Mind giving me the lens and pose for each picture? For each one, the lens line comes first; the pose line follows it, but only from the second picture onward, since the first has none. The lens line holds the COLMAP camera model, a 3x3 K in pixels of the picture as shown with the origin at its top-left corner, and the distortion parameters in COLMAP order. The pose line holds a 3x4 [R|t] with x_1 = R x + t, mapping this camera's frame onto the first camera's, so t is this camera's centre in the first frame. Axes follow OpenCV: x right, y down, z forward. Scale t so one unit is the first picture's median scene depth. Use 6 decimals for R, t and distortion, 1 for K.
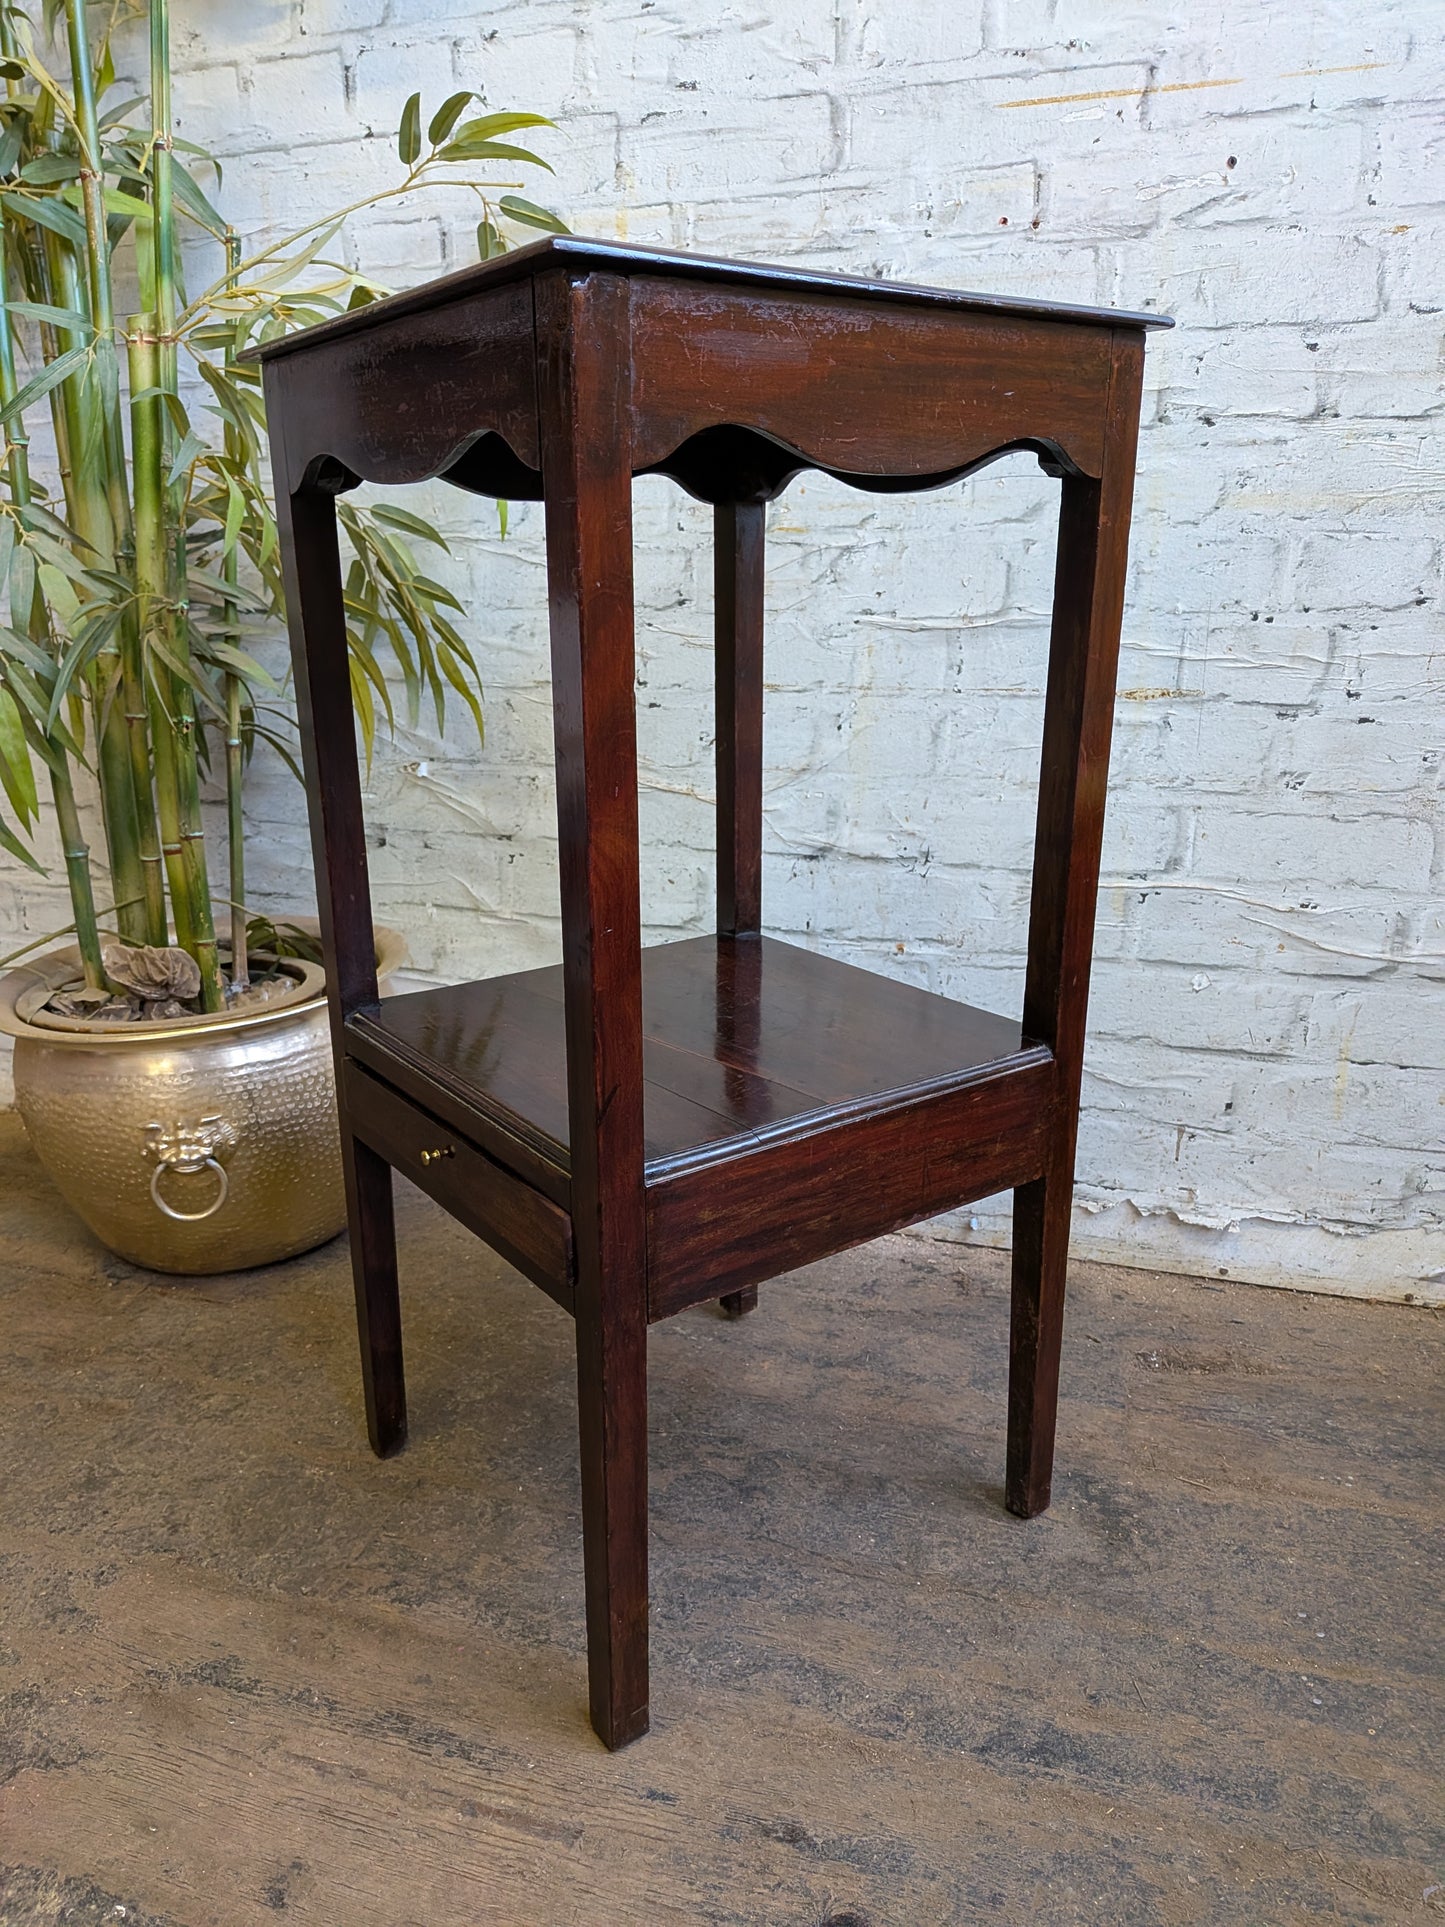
lens RADIAL K [[1380.2, 0, 702.1], [0, 1380.2, 992.9], [0, 0, 1]] dist [0.059618, -0.105644]
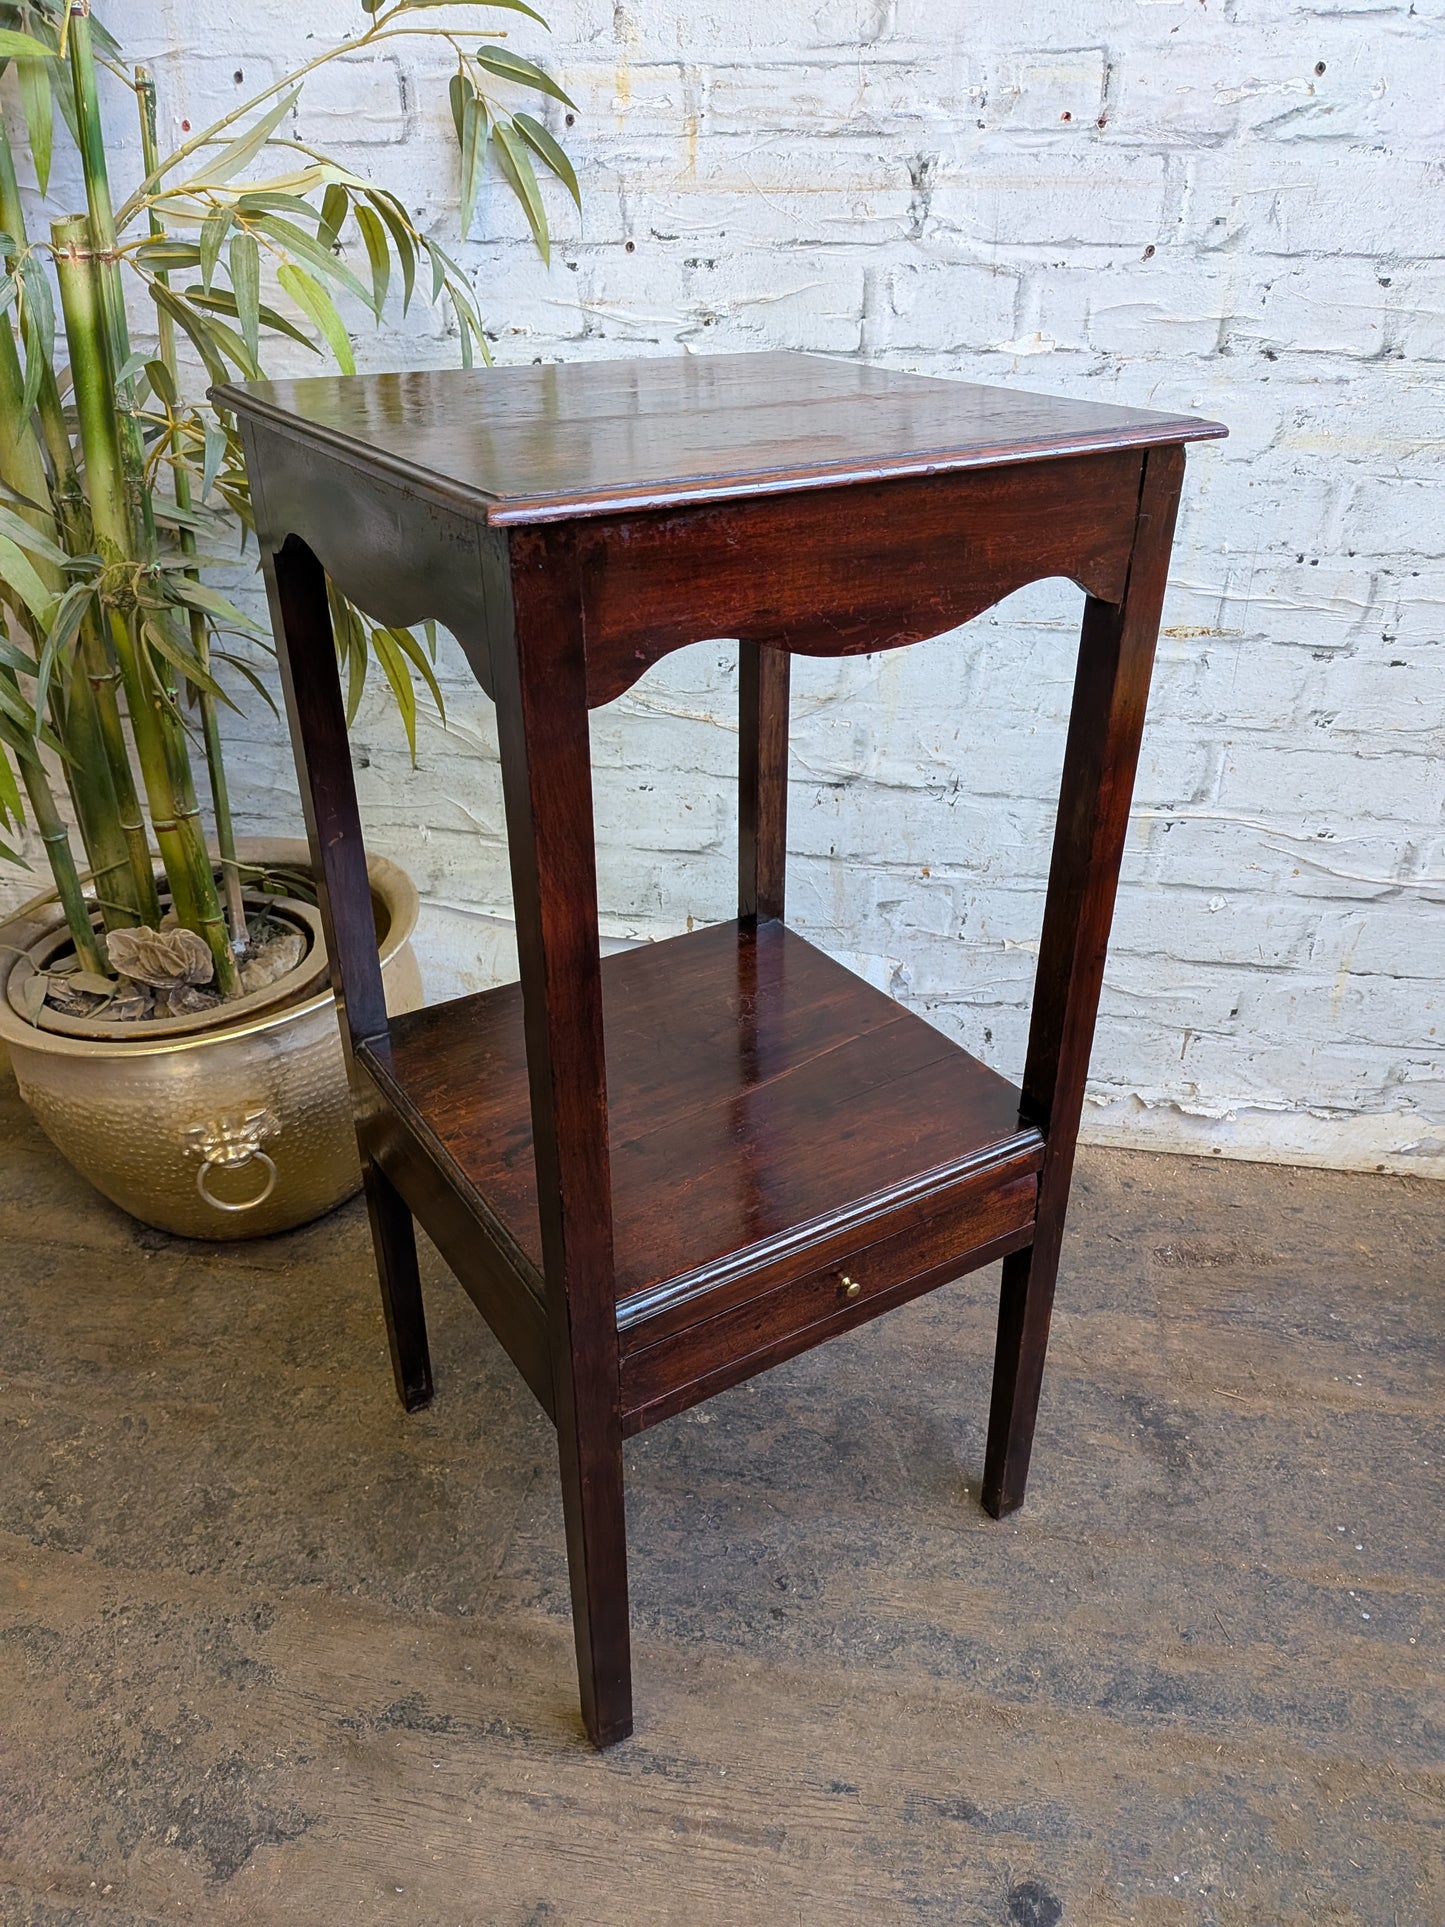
lens RADIAL K [[1382.3, 0, 746.1], [0, 1382.3, 976.0], [0, 0, 1]] dist [0.062313, -0.110933]
pose [[0.988723, -0.068195, 0.133328, -0.142754], [0.036239, 0.972792, 0.228827, -0.221565], [-0.145305, -0.221415, 0.964293, 0.037135]]
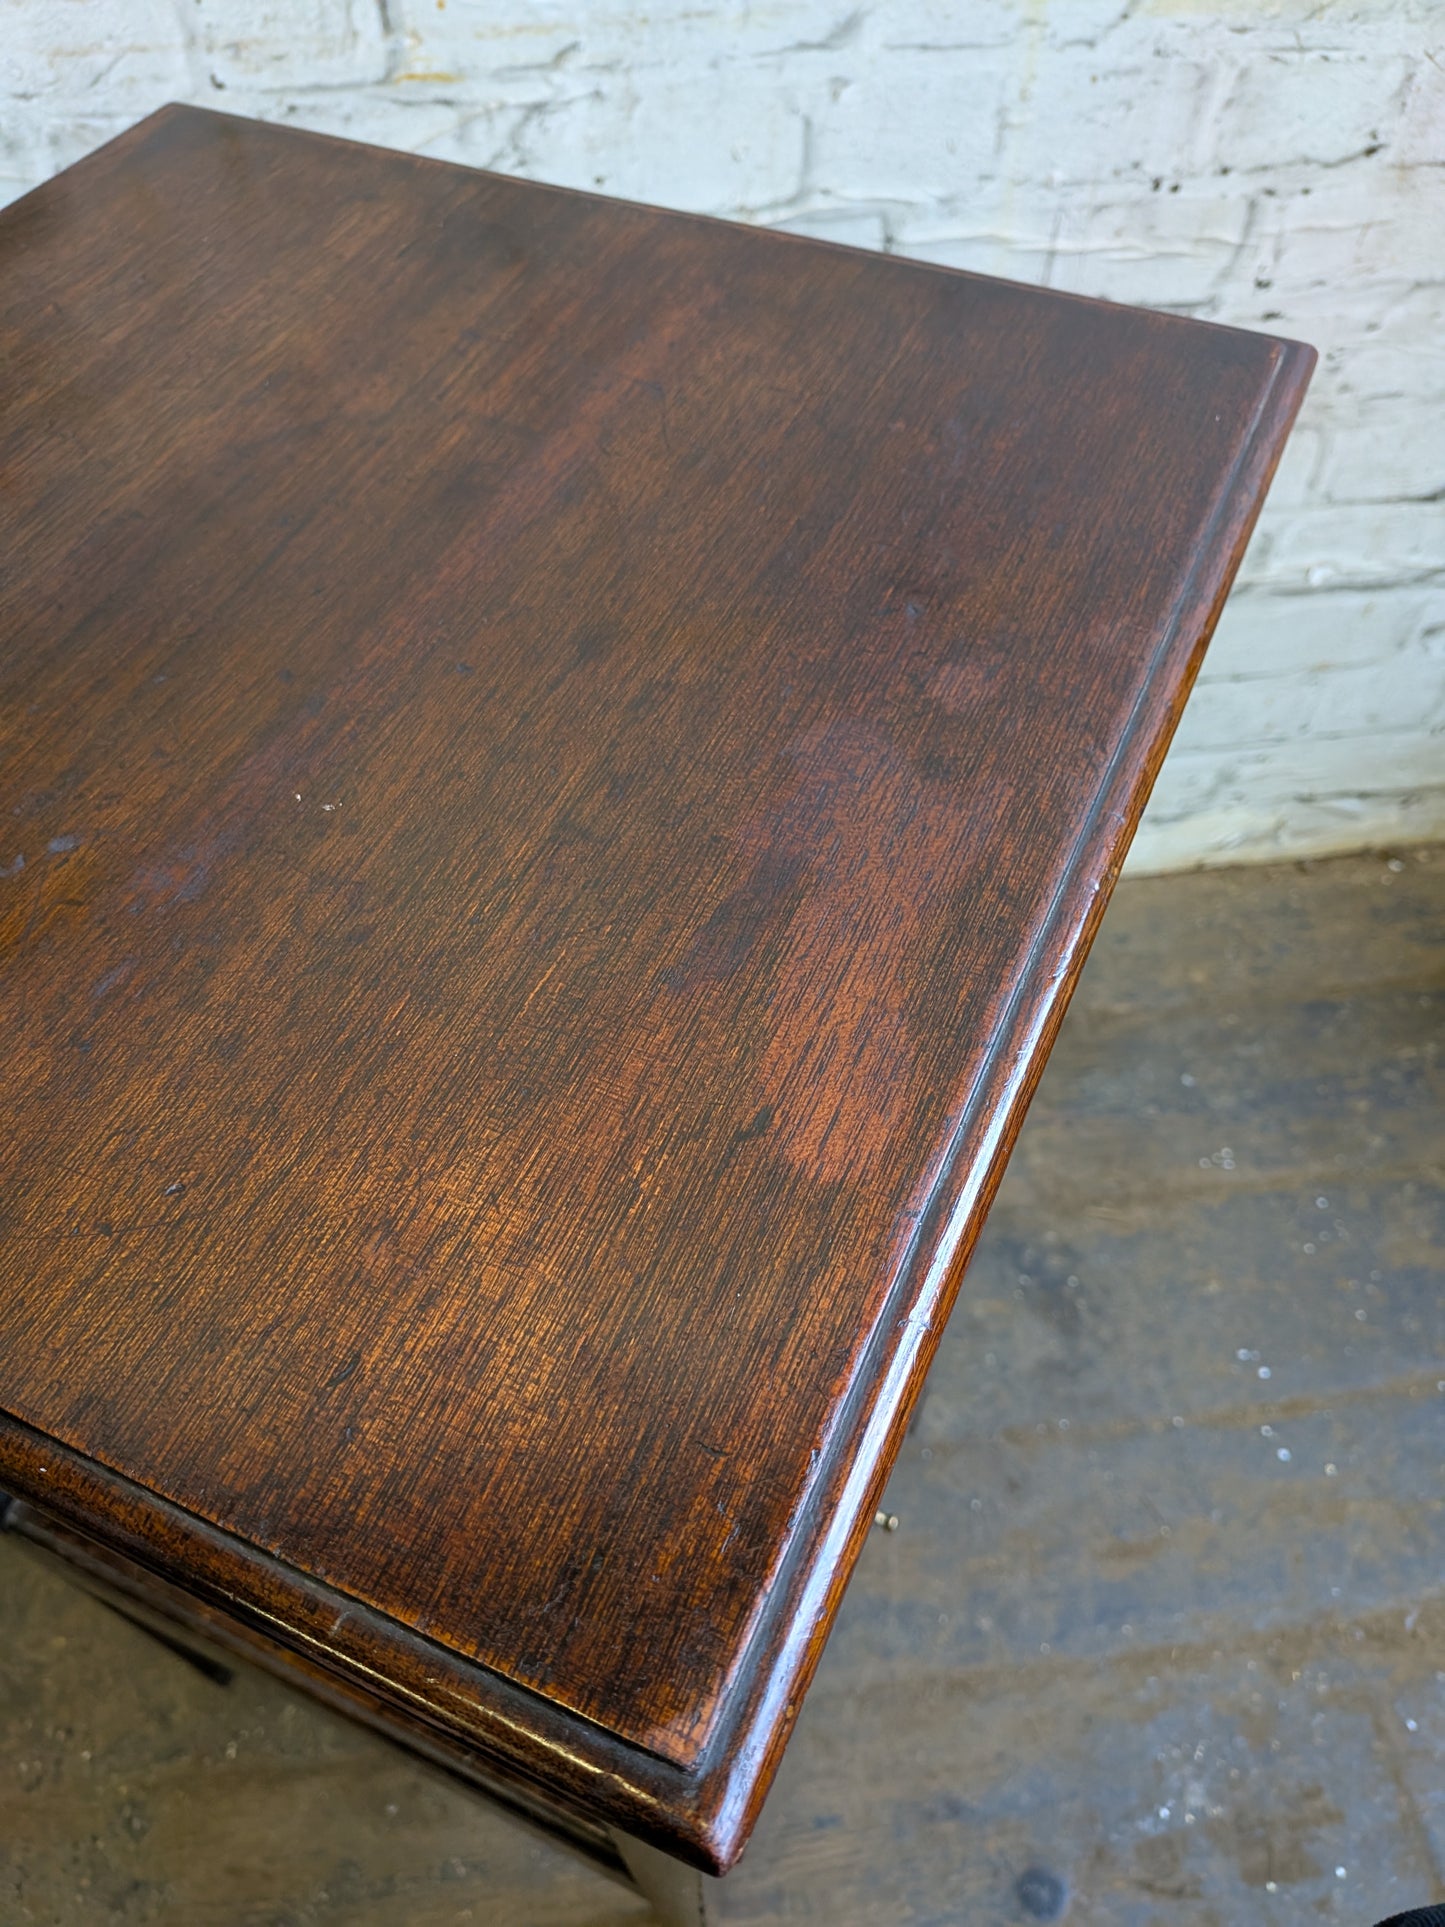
lens RADIAL K [[1429.6, 0, 705.6], [0, 1429.6, 1000.8], [0, 0, 1]] dist [-0.020991, 0.002511]
pose [[0.904494, -0.343575, 0.252678, -0.116994], [0.125880, 0.781139, 0.611536, -0.408247], [-0.407485, -0.521324, 0.749785, 0.355719]]
